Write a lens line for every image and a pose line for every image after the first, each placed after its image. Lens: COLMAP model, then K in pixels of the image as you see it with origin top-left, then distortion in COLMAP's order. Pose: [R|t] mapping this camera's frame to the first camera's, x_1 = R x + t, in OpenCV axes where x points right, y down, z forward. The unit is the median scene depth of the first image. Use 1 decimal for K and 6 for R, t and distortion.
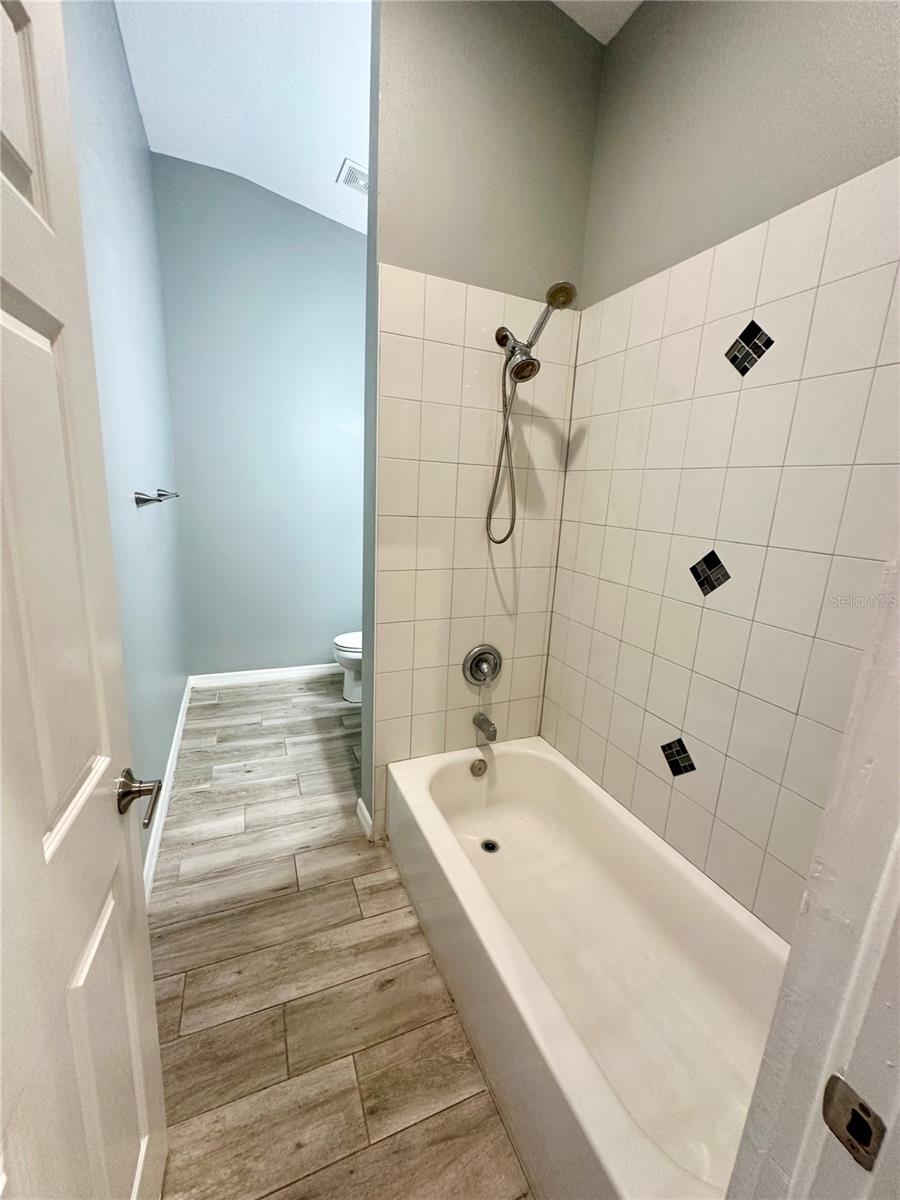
lens RADIAL K [[479.6, 0, 450.0], [0, 479.6, 600.0], [0, 0, 1]] dist [-0.002677, 0.000750]
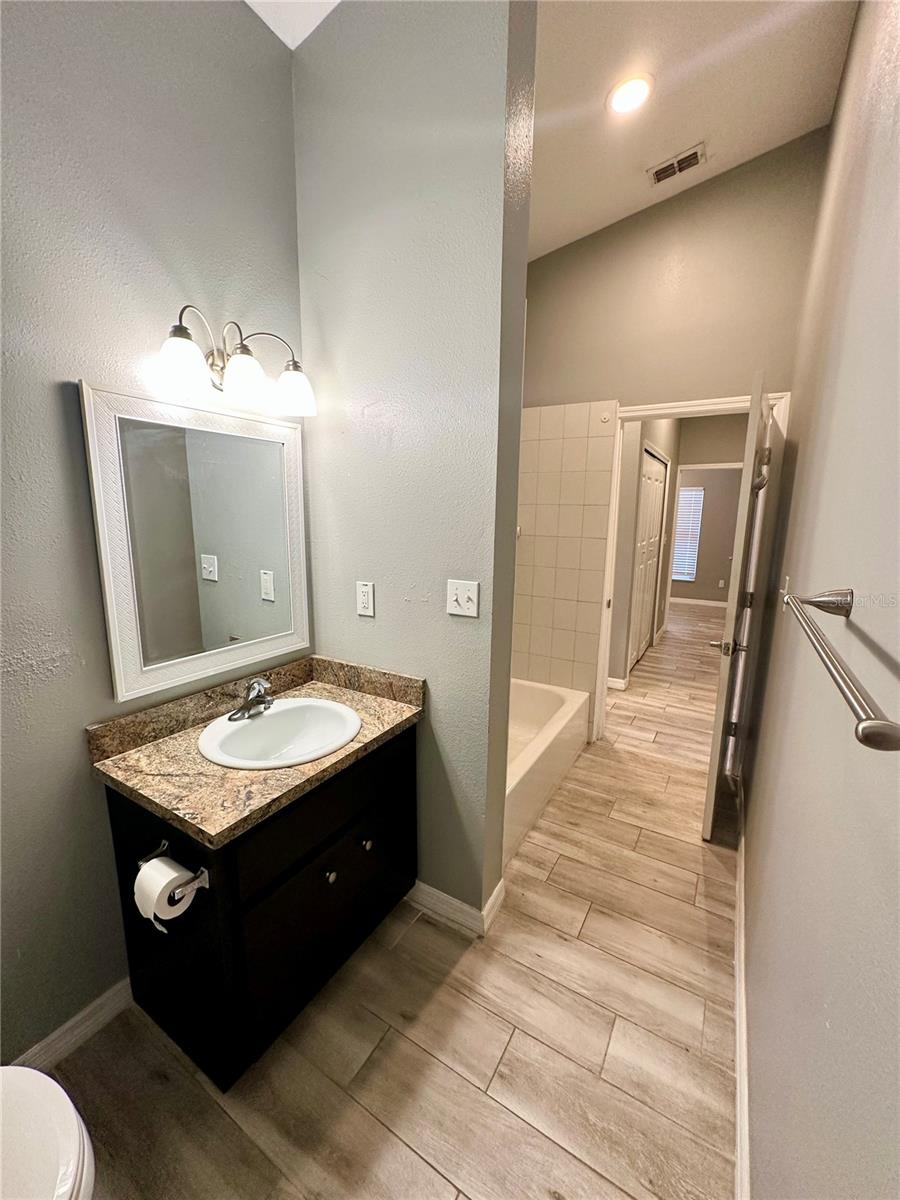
lens RADIAL K [[479.6, 0, 450.0], [0, 479.6, 600.0], [0, 0, 1]] dist [-0.002677, 0.000750]
pose [[-0.586161, -0.198307, 0.785551, -0.808131], [0.136667, 0.931487, 0.337125, -0.417473], [-0.798585, 0.304969, -0.518899, 1.543512]]
